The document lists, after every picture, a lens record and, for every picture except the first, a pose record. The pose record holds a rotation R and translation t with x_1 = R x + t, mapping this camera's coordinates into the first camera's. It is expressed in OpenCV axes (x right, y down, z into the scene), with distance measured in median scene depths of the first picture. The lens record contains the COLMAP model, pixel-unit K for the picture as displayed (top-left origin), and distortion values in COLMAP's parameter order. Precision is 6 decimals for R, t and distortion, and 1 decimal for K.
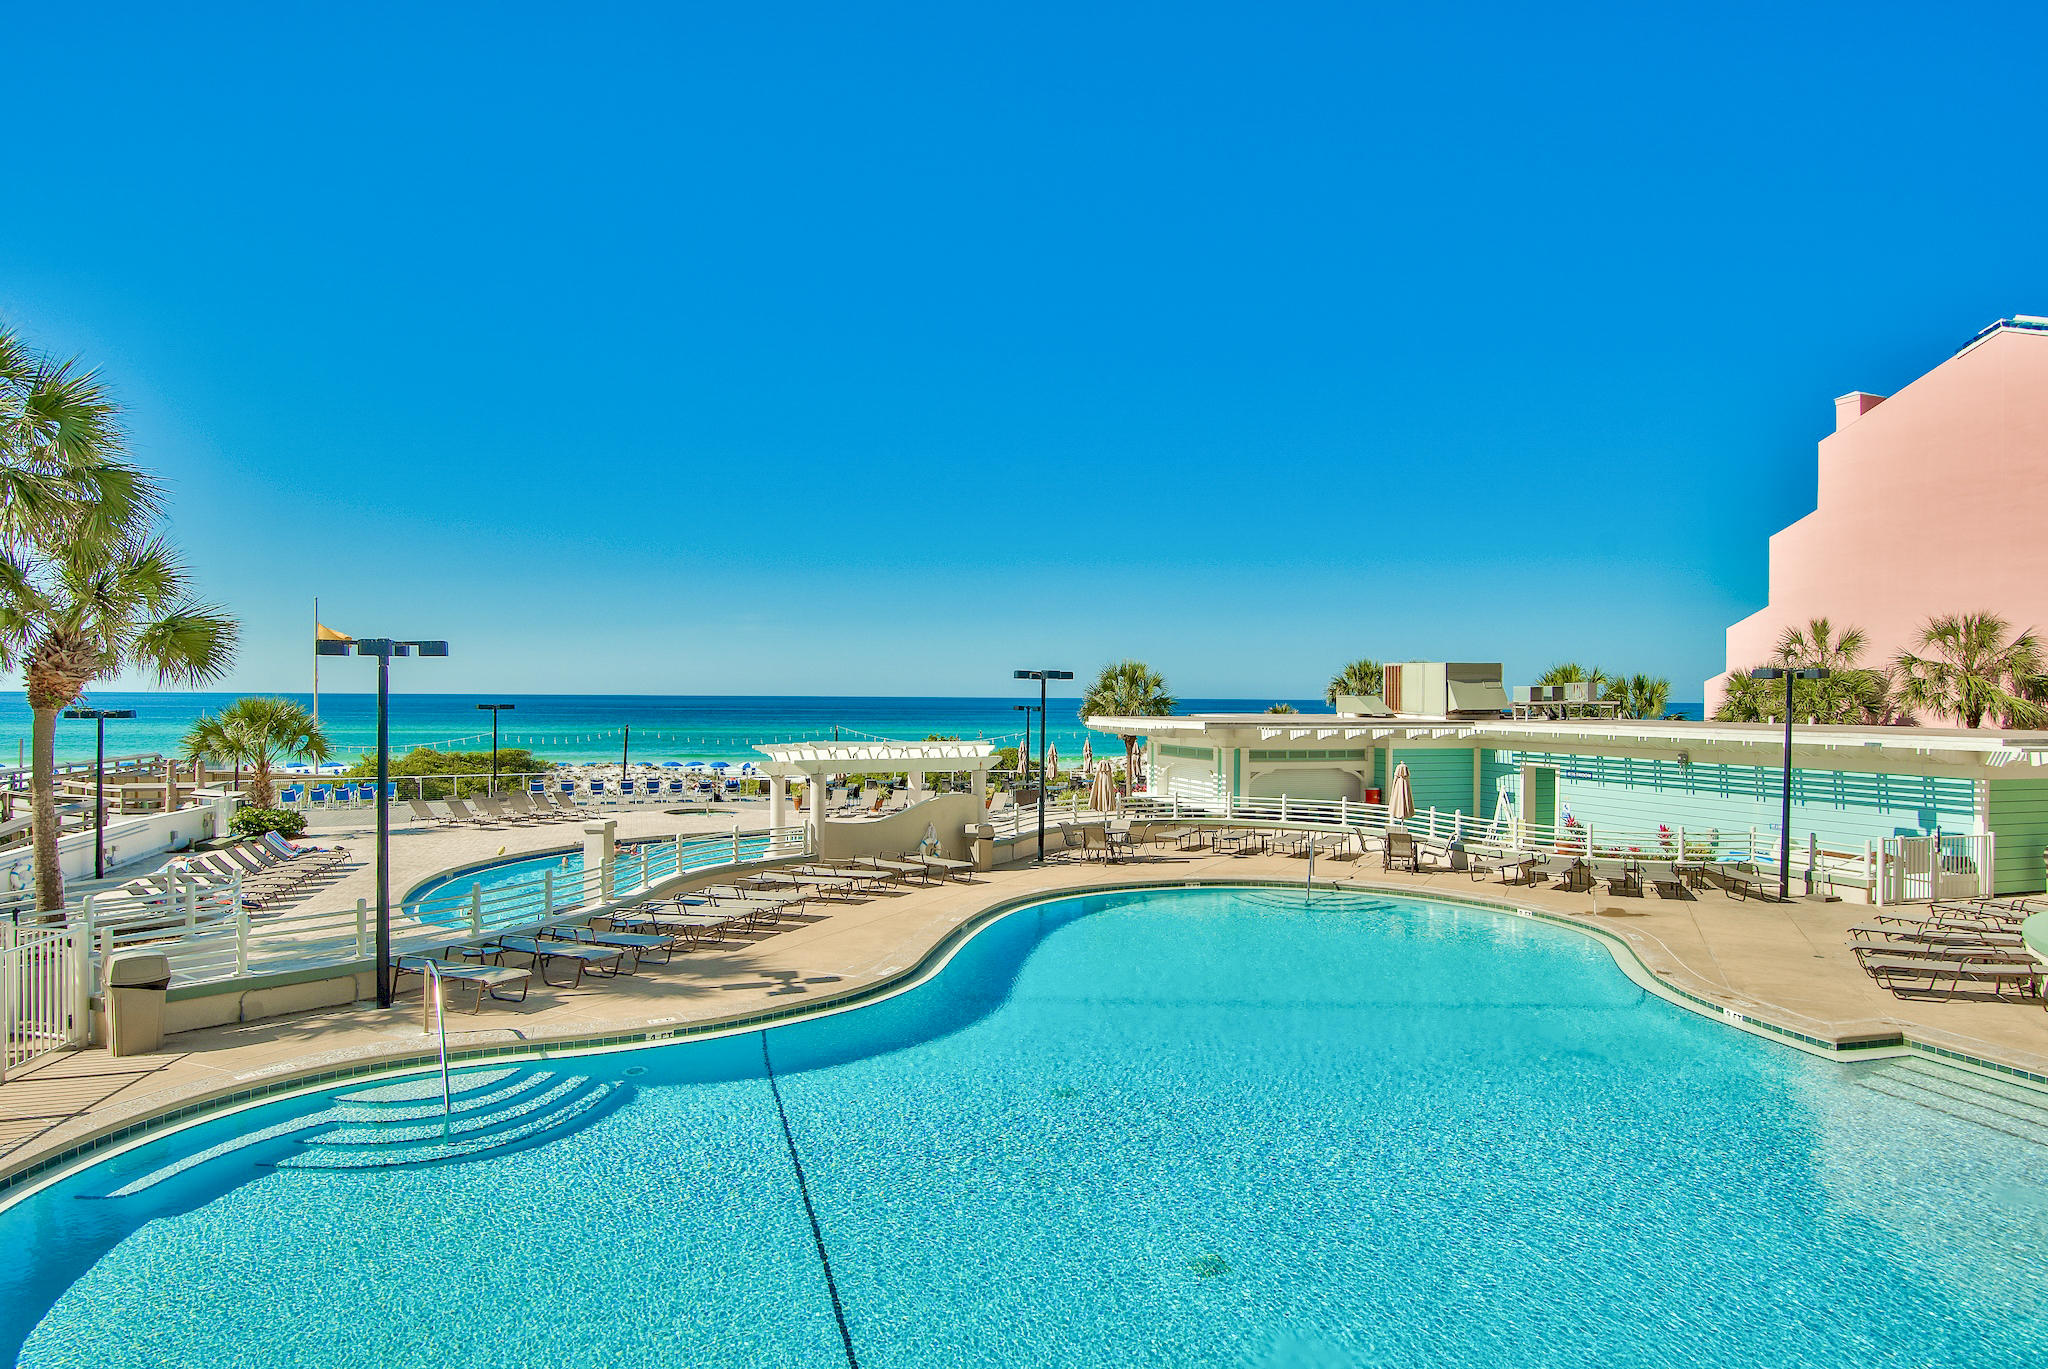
lens RADIAL K [[1163.0, 0, 982.3], [0, 1163.0, 694.8], [0, 0, 1]] dist [-0.011051, -0.000055]
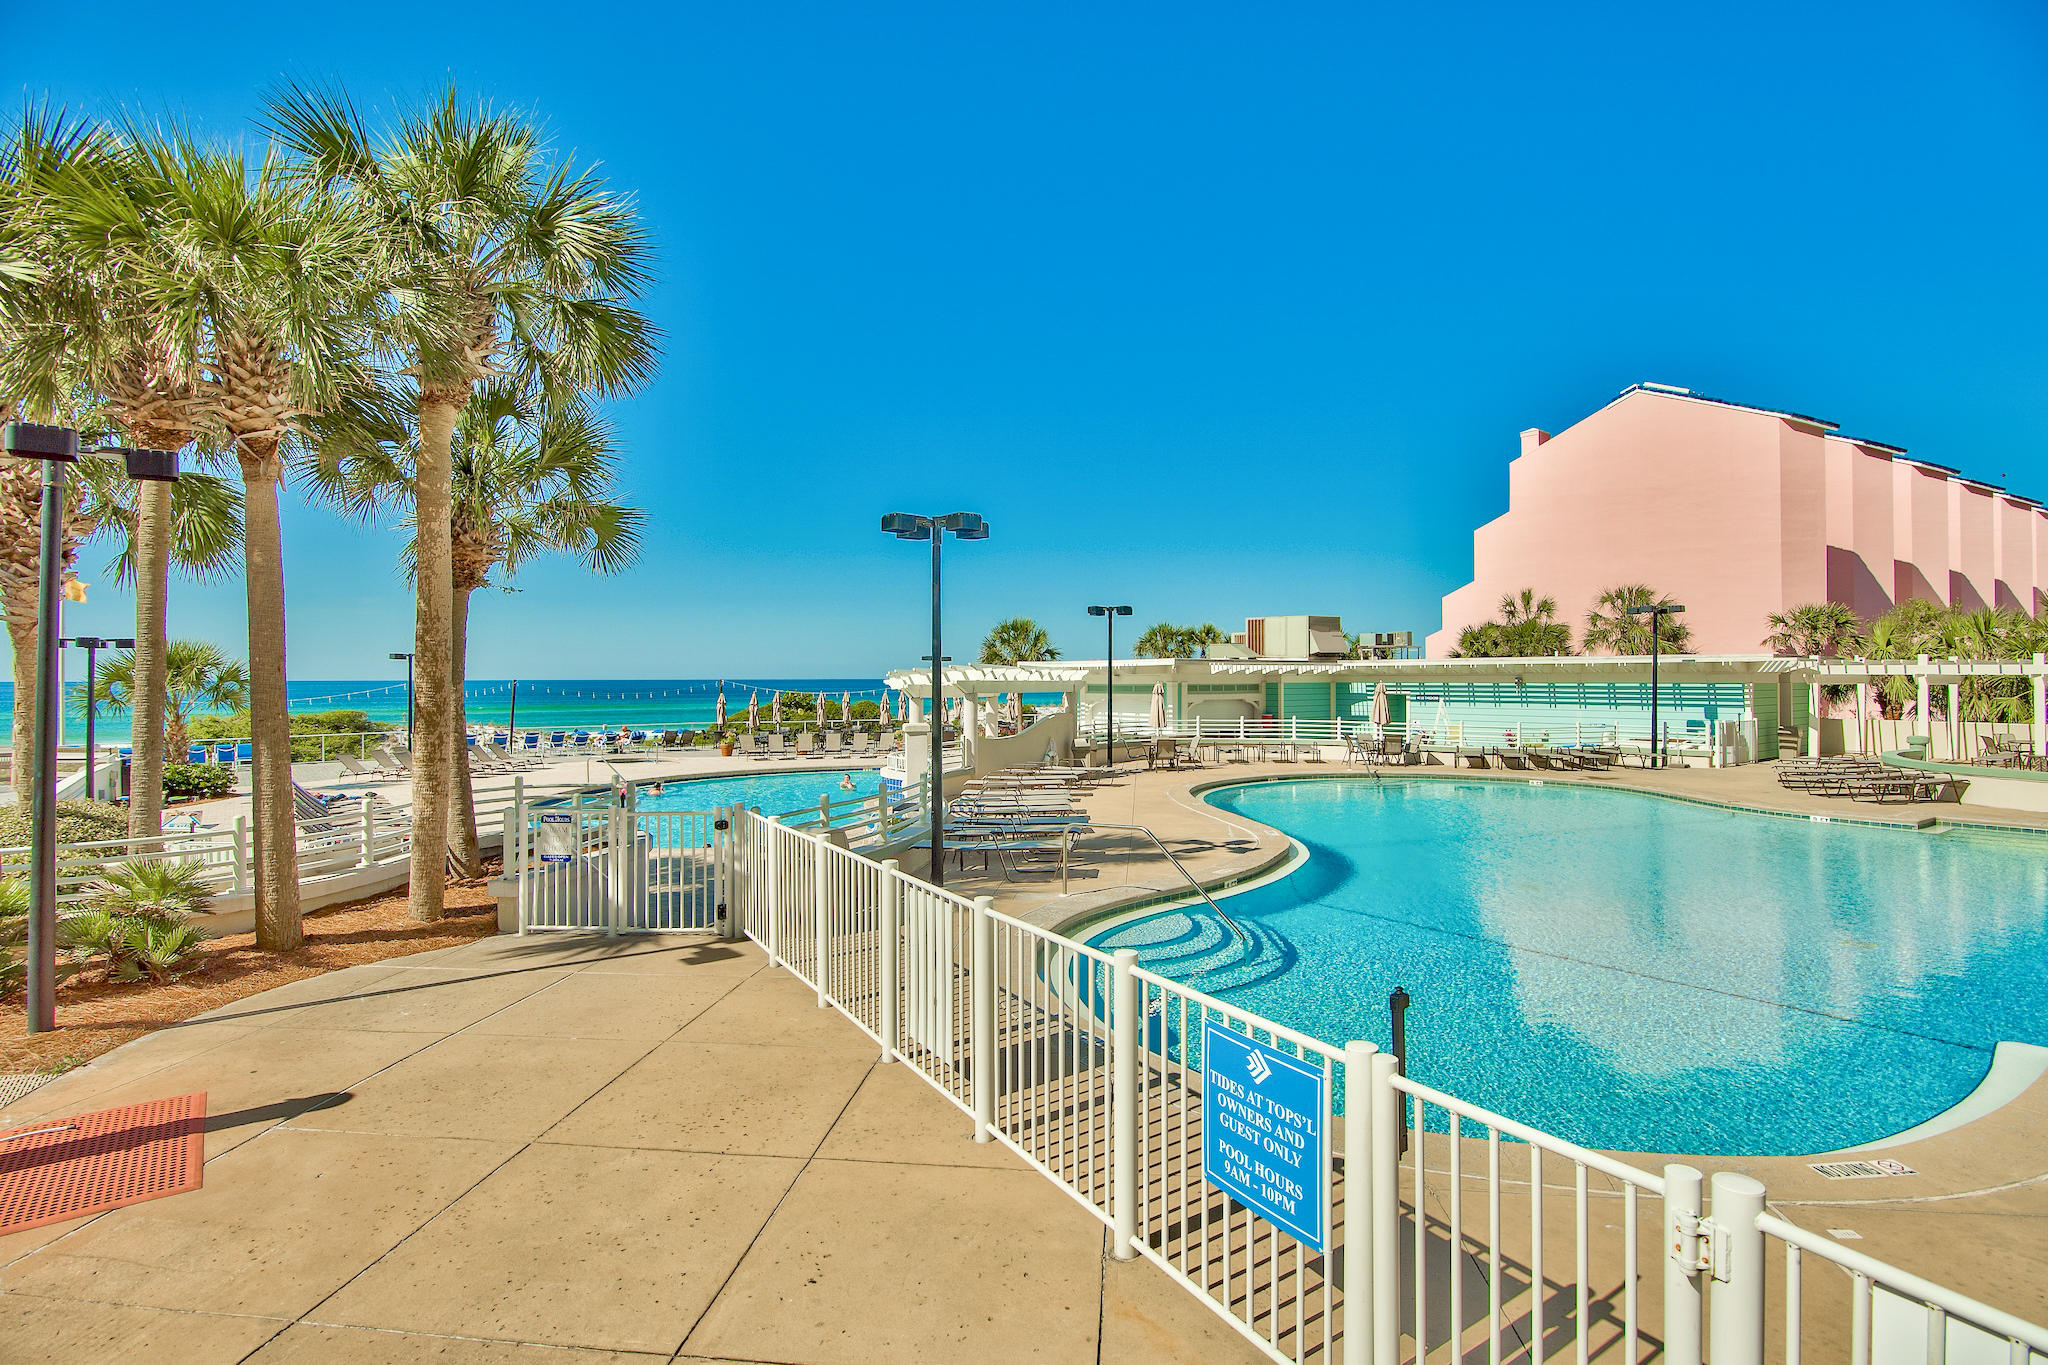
lens RADIAL K [[1030.5, 0, 1015.6], [0, 1030.5, 670.4], [0, 0, 1]] dist [-0.022639, -0.000889]
pose [[0.940315, -0.005868, 0.340255, -0.294580], [0.006941, 0.999974, -0.001936, 0.033278], [-0.340235, 0.004182, 0.940331, 0.054526]]
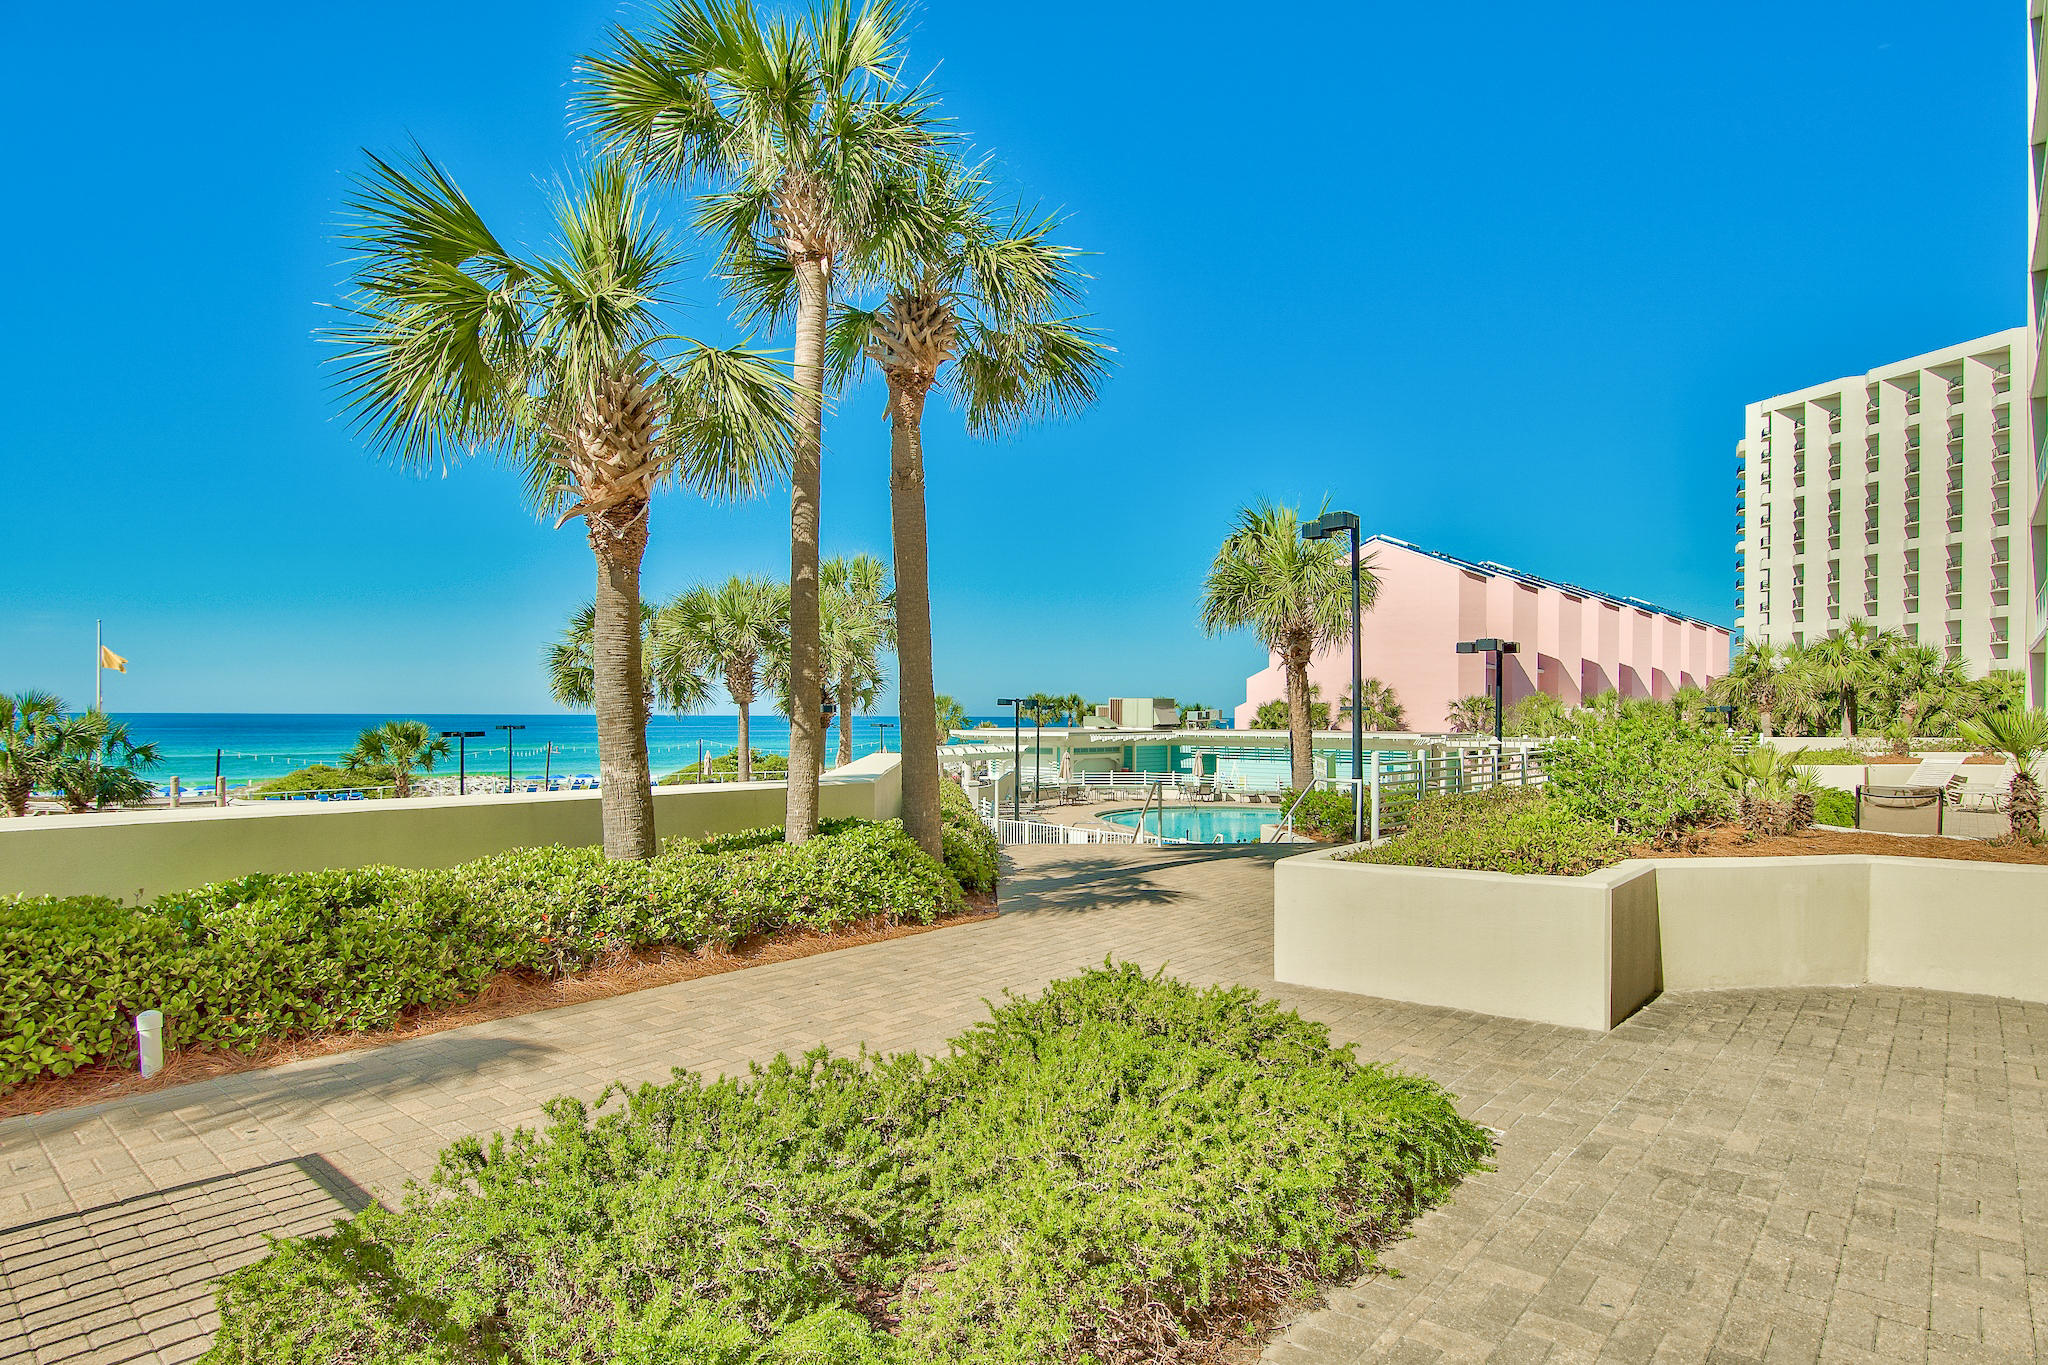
lens RADIAL K [[1067.9, 0, 1024.7], [0, 1067.9, 727.5], [0, 0, 1]] dist [-0.021049, -0.000477]
pose [[0.869480, -0.008753, 0.493891, -0.623409], [0.000993, 0.999872, 0.015972, -0.009402], [-0.493968, -0.013397, 0.869377, -0.368314]]
